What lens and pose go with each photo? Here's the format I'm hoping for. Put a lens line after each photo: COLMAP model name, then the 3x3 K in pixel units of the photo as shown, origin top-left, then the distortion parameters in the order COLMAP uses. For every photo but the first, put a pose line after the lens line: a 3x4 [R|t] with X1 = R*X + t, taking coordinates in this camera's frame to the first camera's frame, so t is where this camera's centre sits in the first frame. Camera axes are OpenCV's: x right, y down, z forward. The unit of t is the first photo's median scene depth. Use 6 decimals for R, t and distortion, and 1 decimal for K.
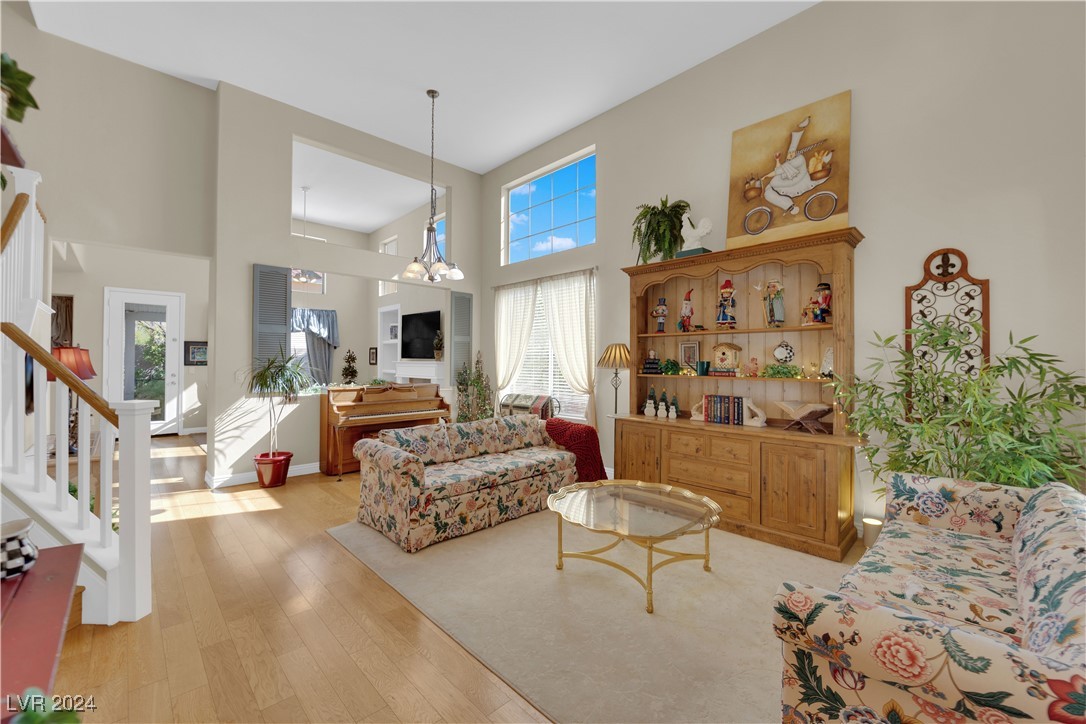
lens RADIAL K [[434.0, 0, 543.7], [0, 434.0, 362.0], [0, 0, 1]] dist [-0.015416, -0.000484]
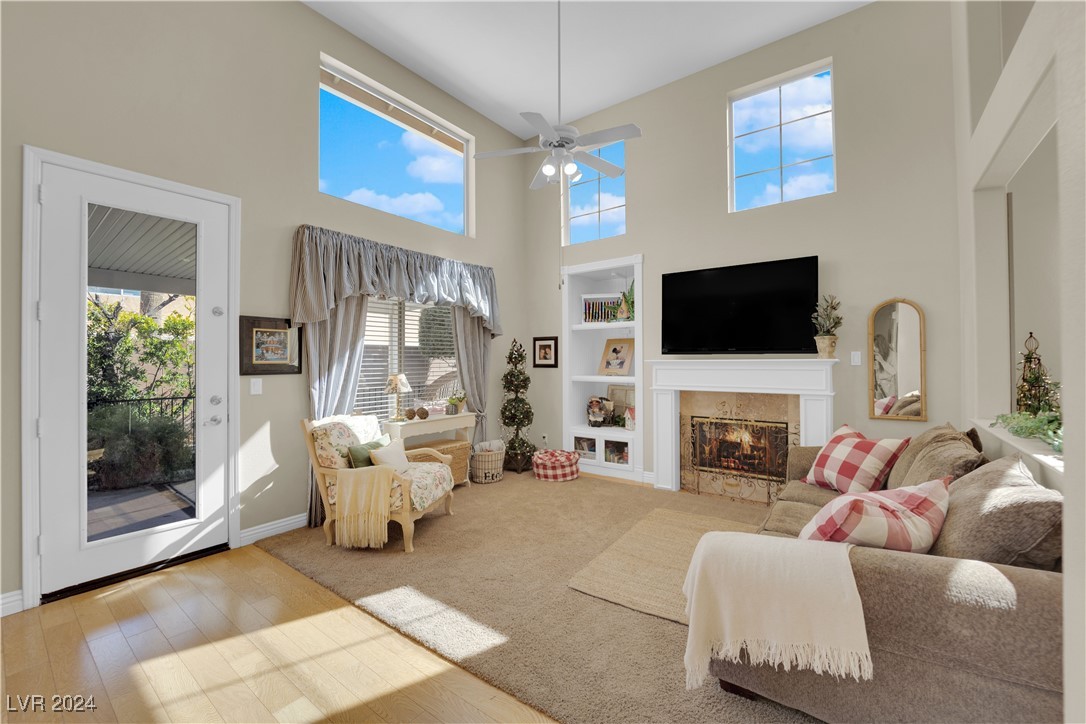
lens RADIAL K [[434.0, 0, 543.6], [0, 434.0, 361.0], [0, 0, 1]] dist [-0.015416, -0.000484]
pose [[0.986688, -0.011964, 0.162181, -0.942793], [0.012005, 0.999928, 0.000724, -0.003820], [-0.162178, 0.001232, 0.986761, 0.835795]]
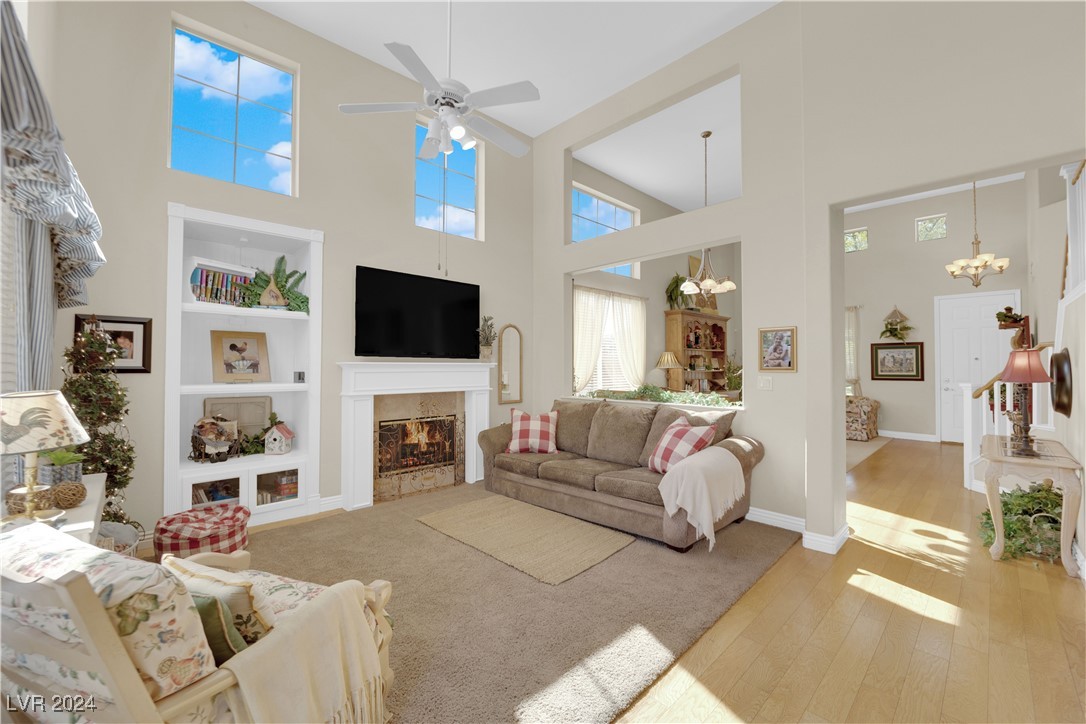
lens RADIAL K [[434.0, 0, 545.3], [0, 434.0, 363.8], [0, 0, 1]] dist [-0.015416, -0.000484]
pose [[0.008300, -0.004279, 0.999956, -1.338845], [-0.002903, 0.999987, 0.004304, -0.003689], [-0.999961, -0.002939, 0.008287, 1.330388]]
